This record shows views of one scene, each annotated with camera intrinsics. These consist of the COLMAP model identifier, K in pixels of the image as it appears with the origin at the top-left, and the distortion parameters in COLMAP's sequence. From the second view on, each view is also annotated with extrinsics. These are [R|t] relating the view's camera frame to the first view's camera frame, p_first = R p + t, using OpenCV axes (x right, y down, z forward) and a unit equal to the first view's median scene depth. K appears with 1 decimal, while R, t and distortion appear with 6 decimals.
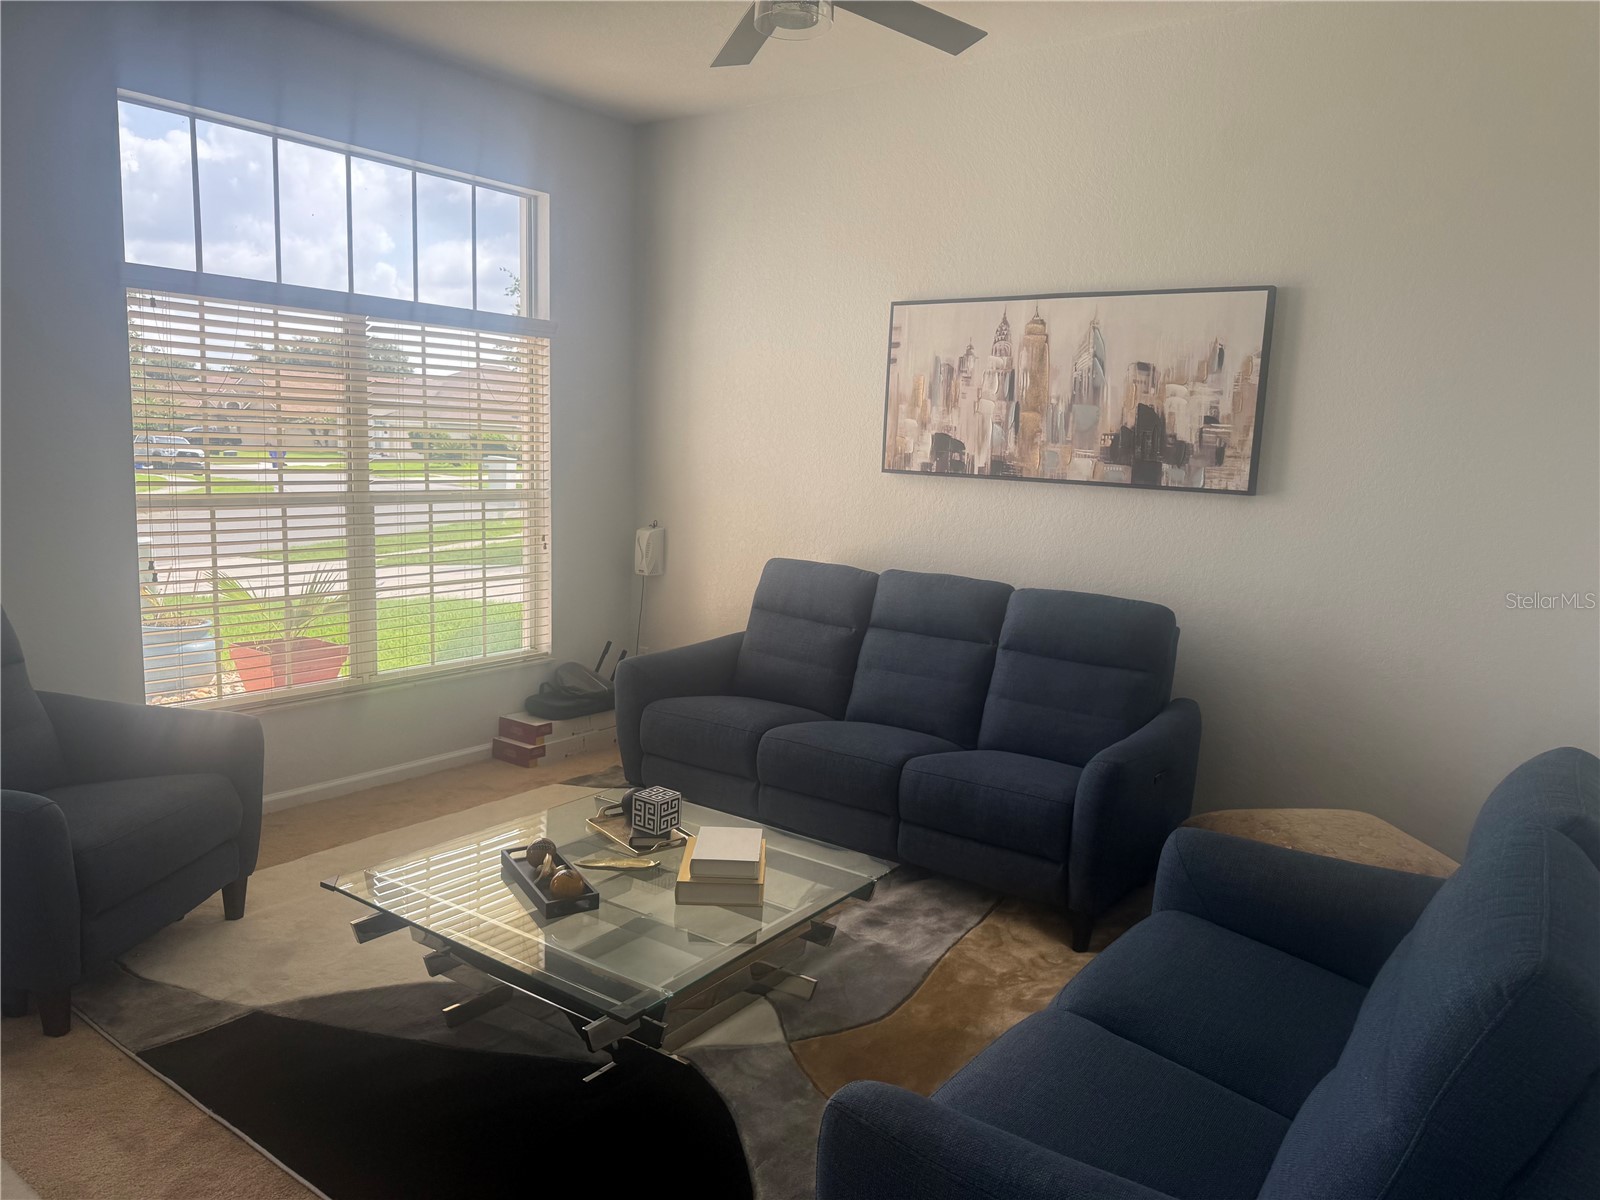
lens RADIAL K [[1112.6, 0, 800.0], [0, 1112.6, 600.0], [0, 0, 1]] dist [0.178899, -0.436674]
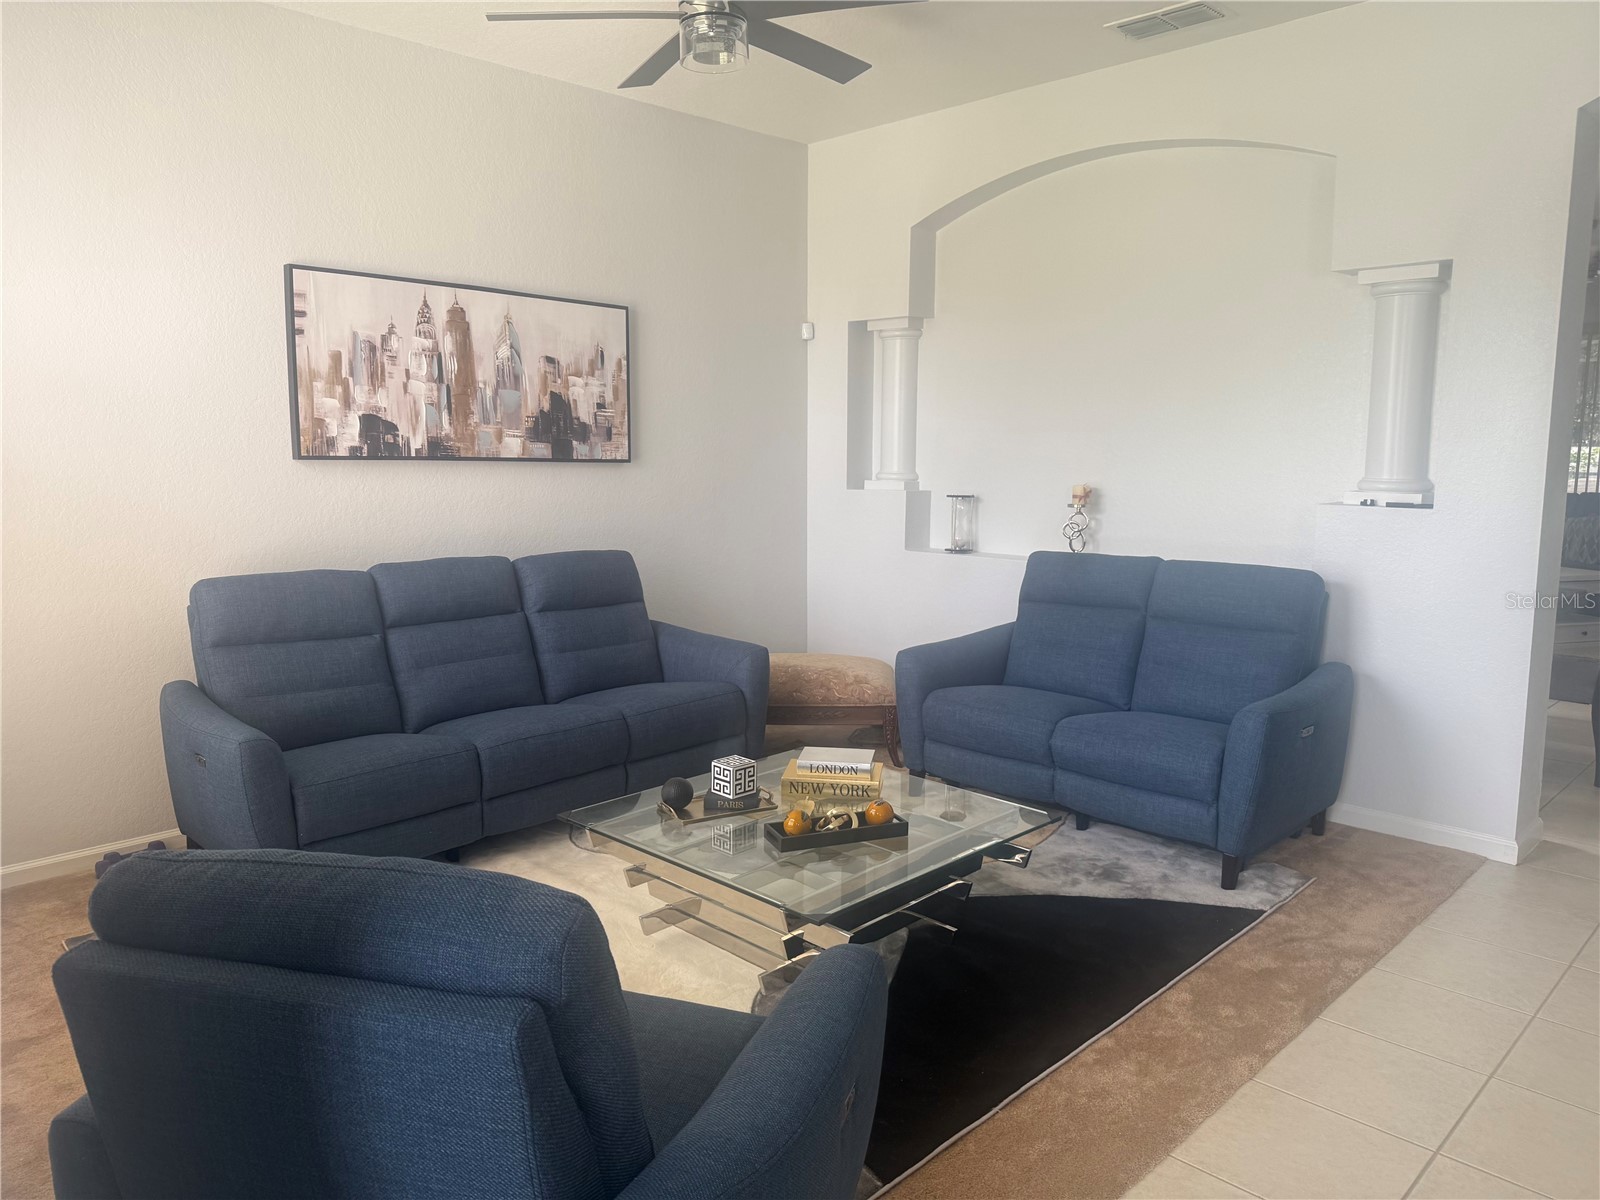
lens RADIAL K [[1112.6, 0, 800.0], [0, 1112.6, 600.0], [0, 0, 1]] dist [0.178899, -0.436674]
pose [[0.139695, -0.167331, 0.975954, -0.814531], [0.144025, 0.978570, 0.147164, -0.089129], [-0.979664, 0.120004, 0.160801, 0.542159]]
